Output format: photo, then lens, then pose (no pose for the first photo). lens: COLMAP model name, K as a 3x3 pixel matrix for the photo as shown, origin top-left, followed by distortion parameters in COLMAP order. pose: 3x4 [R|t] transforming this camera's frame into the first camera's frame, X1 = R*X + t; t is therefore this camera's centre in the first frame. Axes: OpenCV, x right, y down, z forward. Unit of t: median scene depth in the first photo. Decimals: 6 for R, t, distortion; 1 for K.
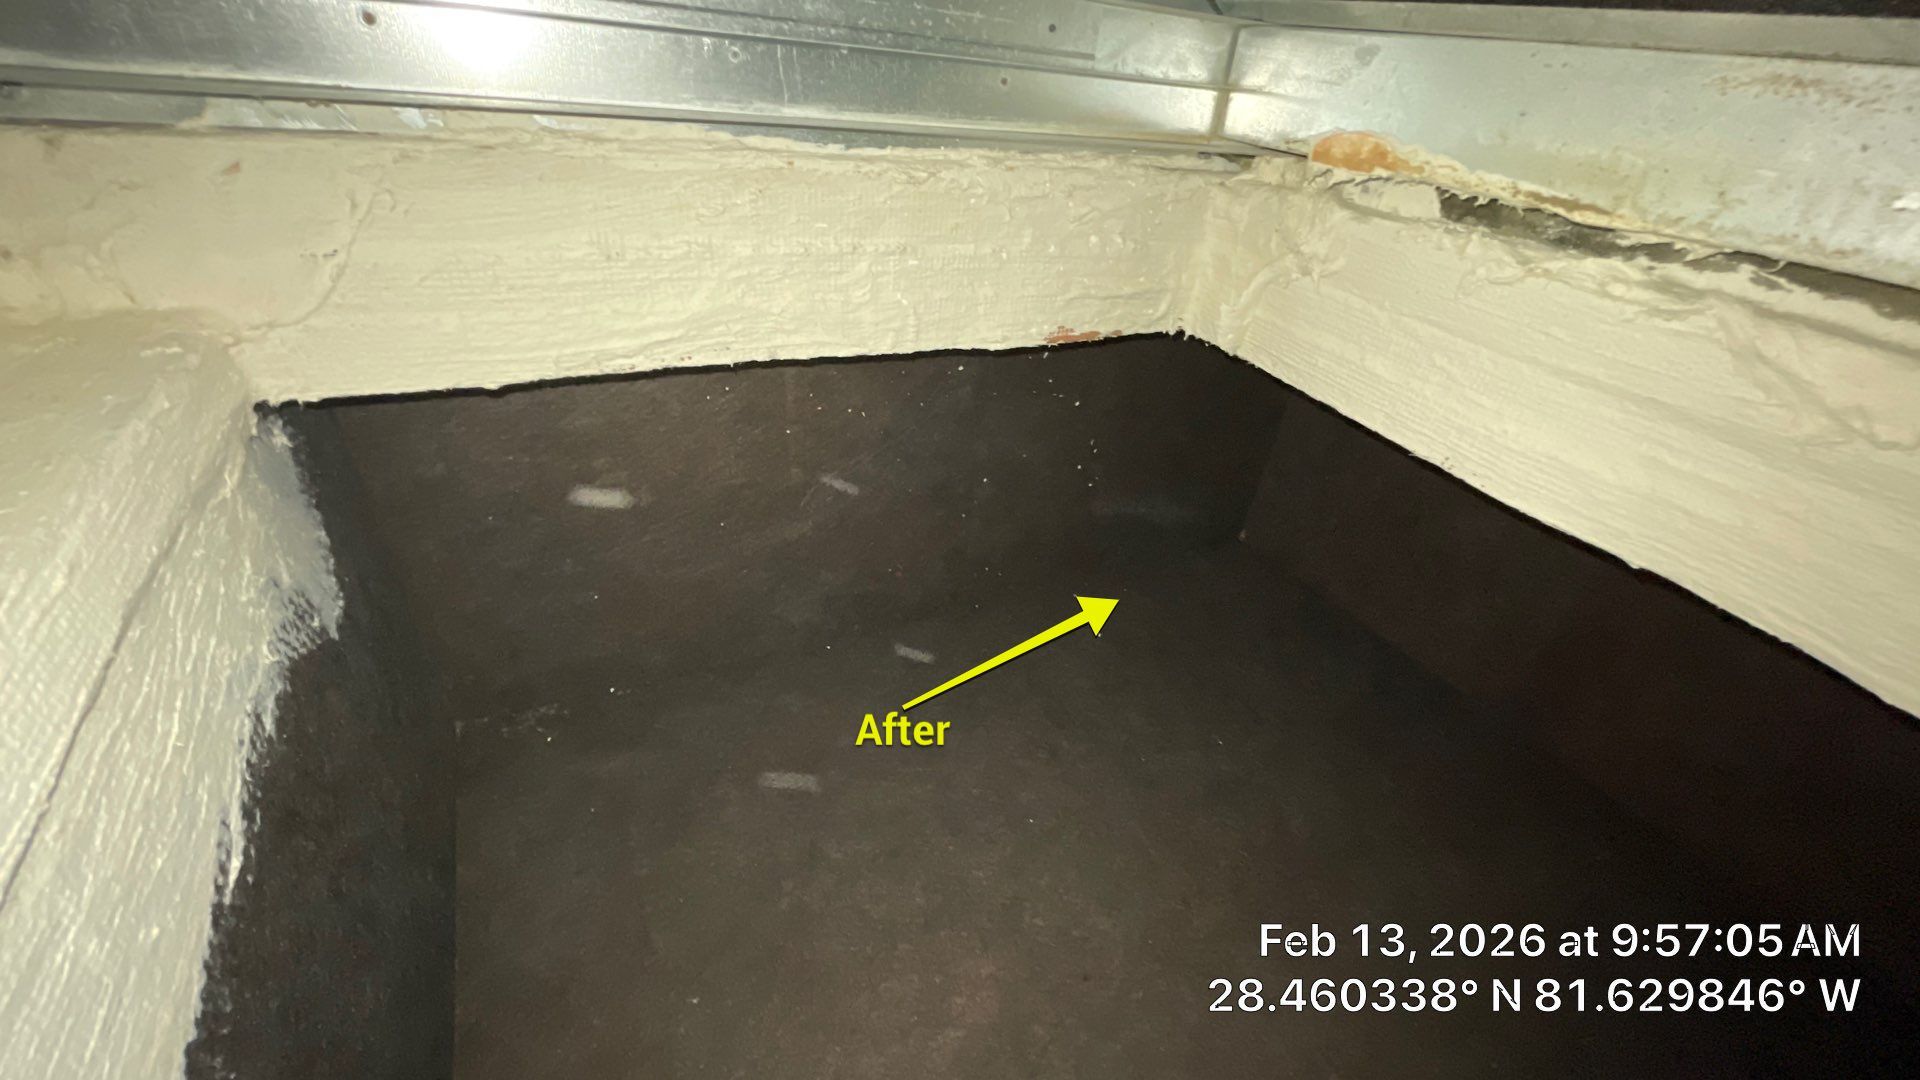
lens RADIAL K [[768.4, 0, 965.7], [0, 768.4, 541.4], [0, 0, 1]] dist [0.000453, -0.001545]
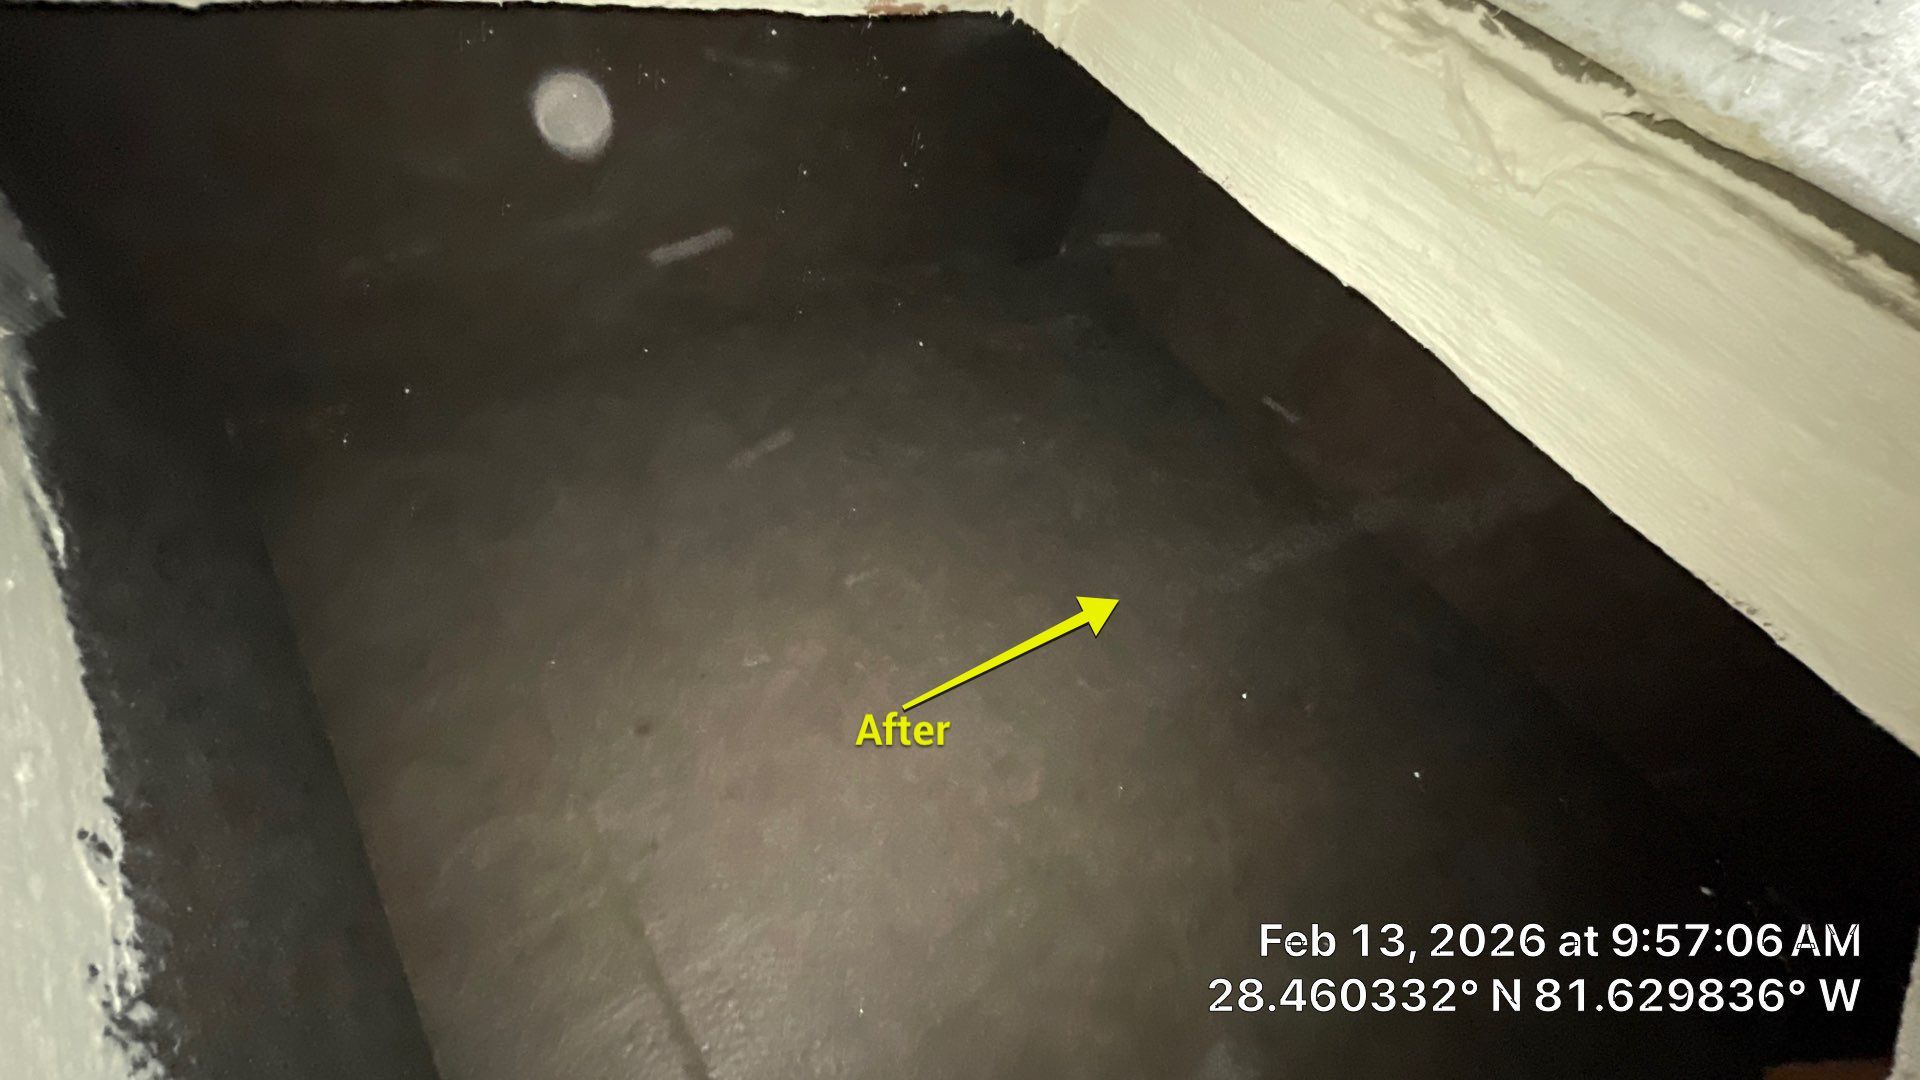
lens RADIAL K [[768.4, 0, 961.9], [0, 768.4, 543.7], [0, 0, 1]] dist [0.000453, -0.001545]
pose [[0.977419, -0.031600, 0.208933, 0.005184], [-0.044360, 0.936038, 0.349091, 0.017799], [-0.206601, -0.350476, 0.913500, -0.129566]]
